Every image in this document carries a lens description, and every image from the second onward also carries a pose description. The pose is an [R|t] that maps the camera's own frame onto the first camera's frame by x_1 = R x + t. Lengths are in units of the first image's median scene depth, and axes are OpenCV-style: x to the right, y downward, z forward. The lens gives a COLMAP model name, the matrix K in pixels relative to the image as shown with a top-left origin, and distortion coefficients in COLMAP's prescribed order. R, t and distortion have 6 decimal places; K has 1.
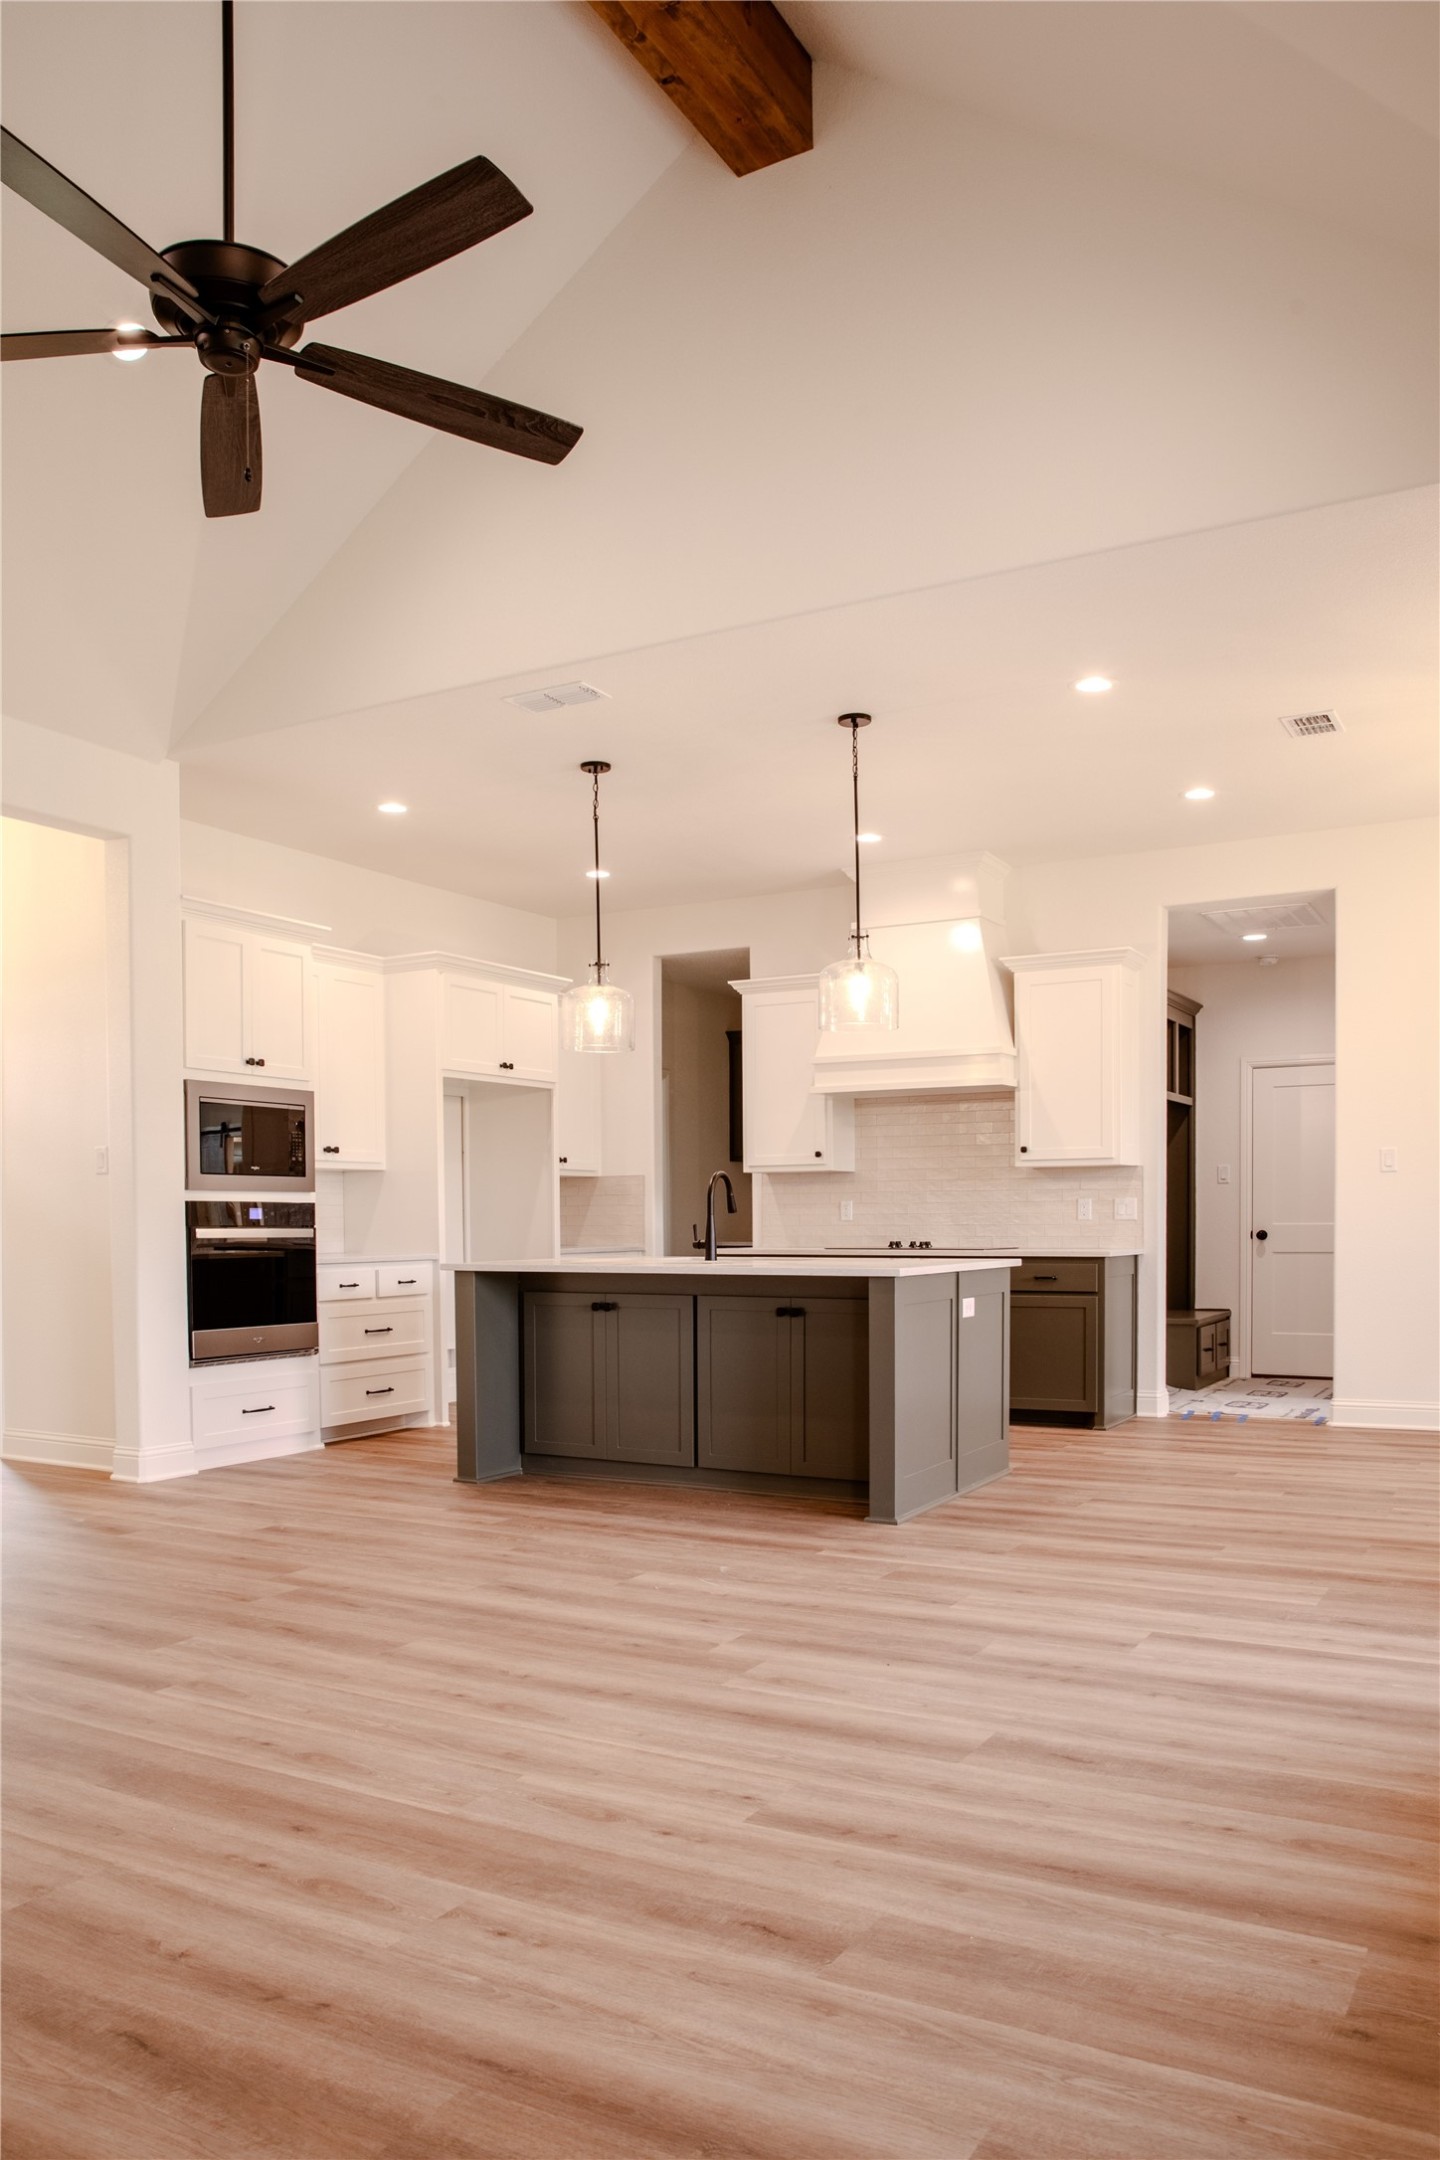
lens RADIAL K [[1564.2, 0, 737.5], [0, 1564.2, 1263.1], [0, 0, 1]] dist [-0.054718, 0.021533]
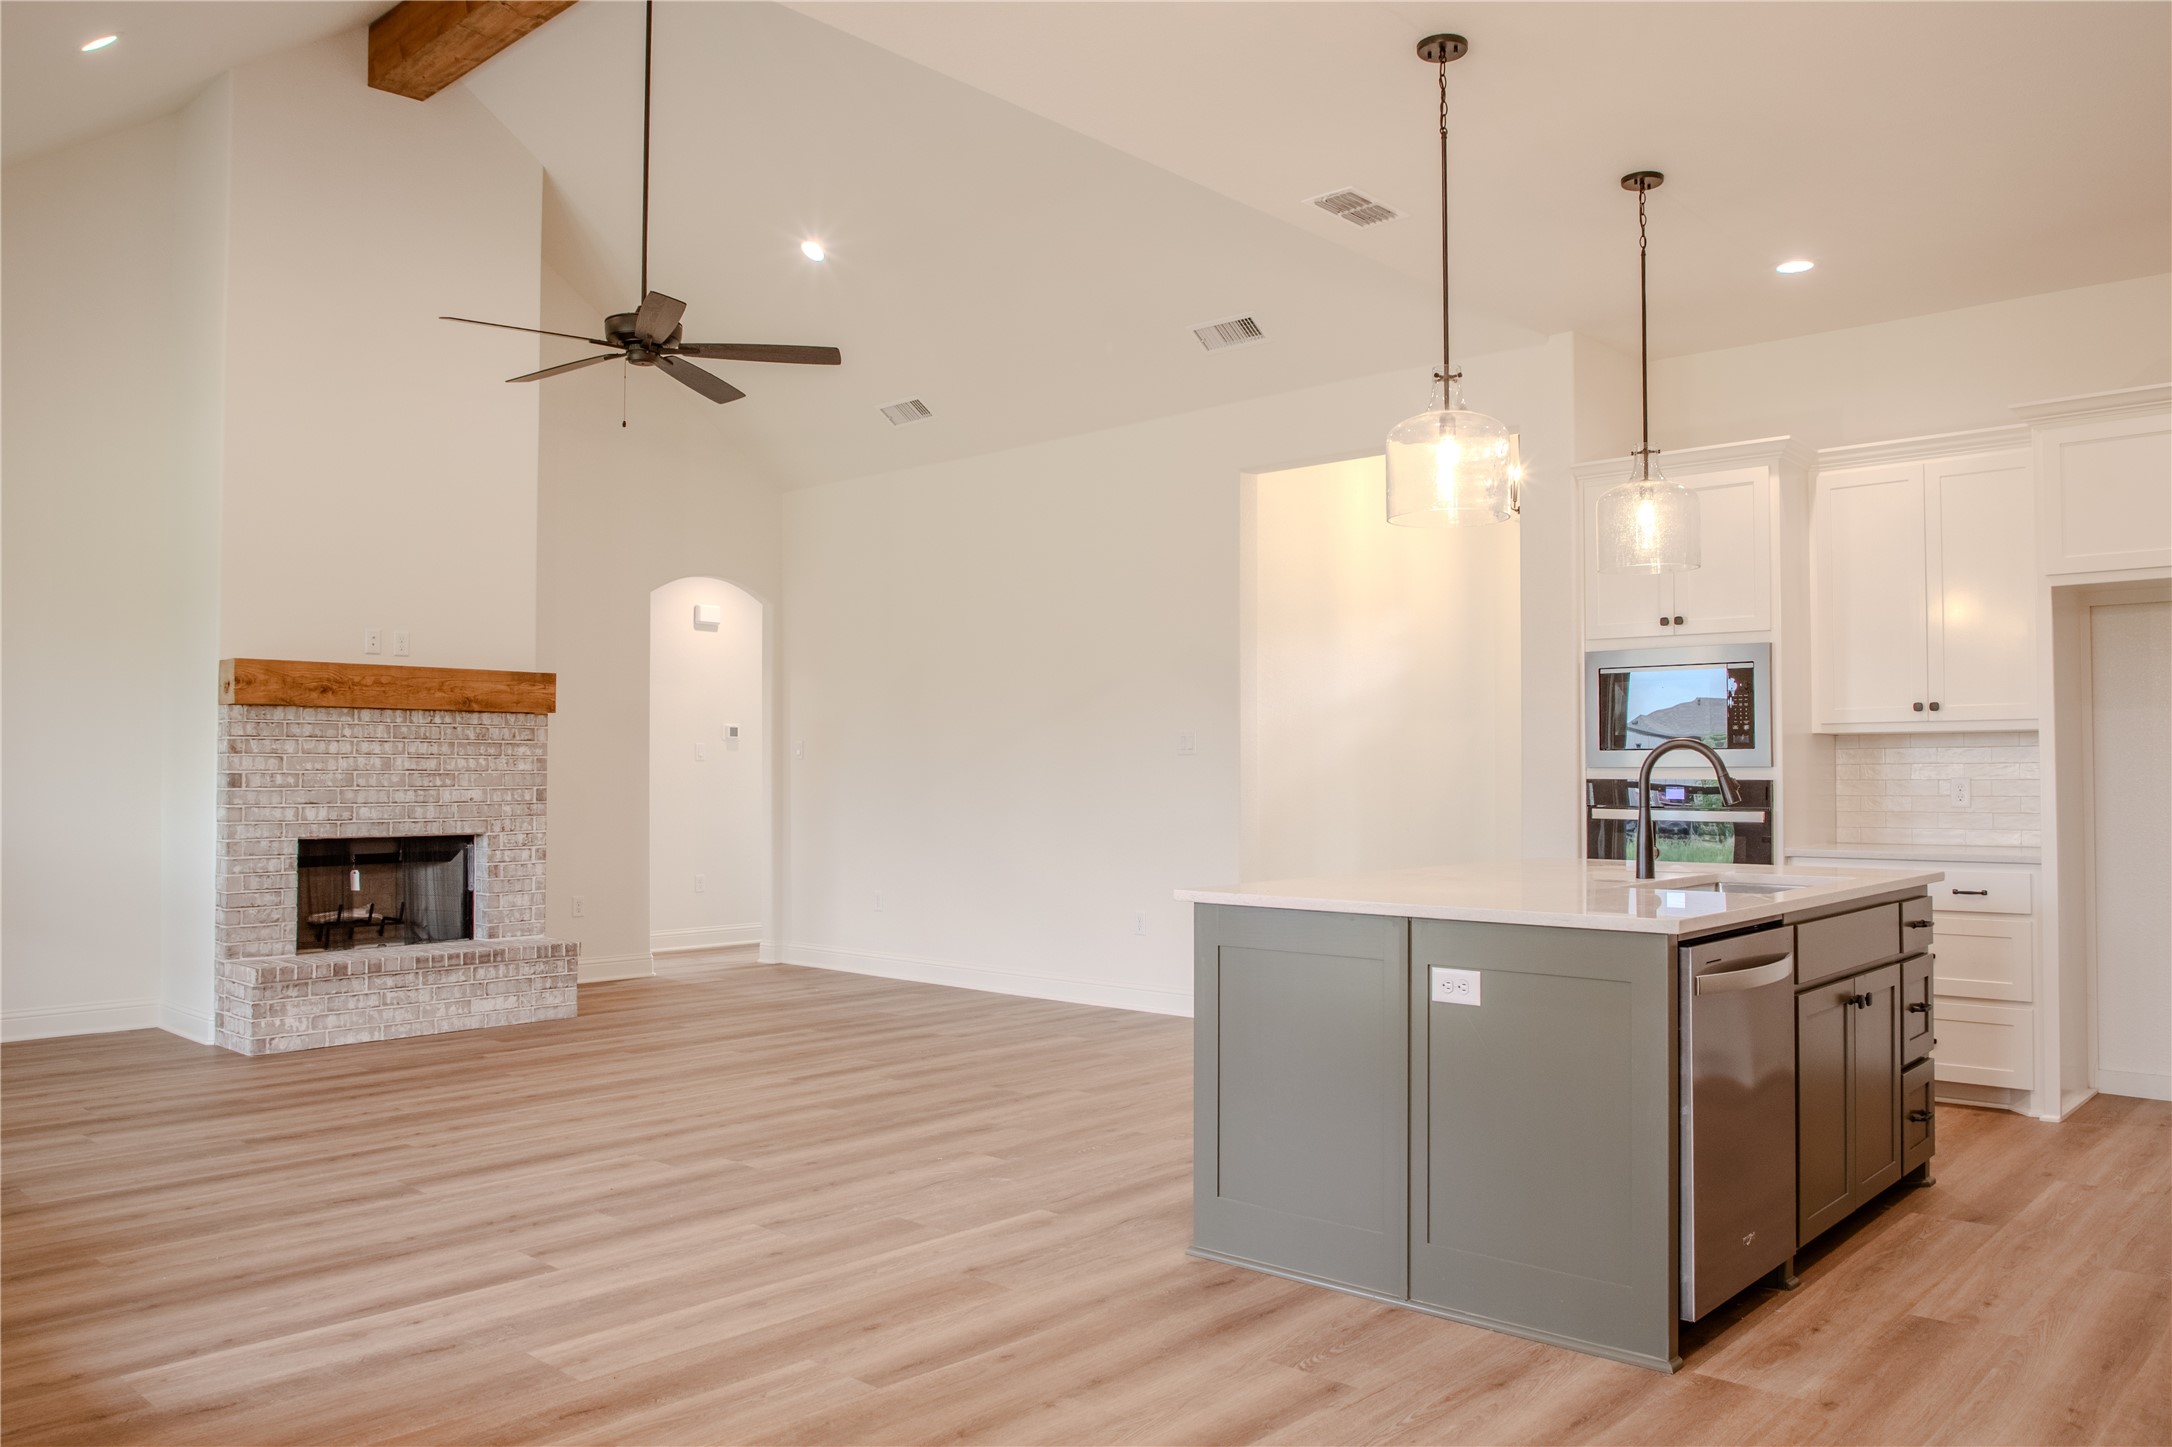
lens RADIAL K [[1668.8, 0, 1090.4], [0, 1668.8, 724.7], [0, 0, 1]] dist [-0.051247, 0.011058]
pose [[-0.247789, -0.020589, -0.968595, 0.687650], [-0.023508, 0.999608, -0.015235, -0.048782], [0.968529, 0.018995, -0.248175, 0.920069]]
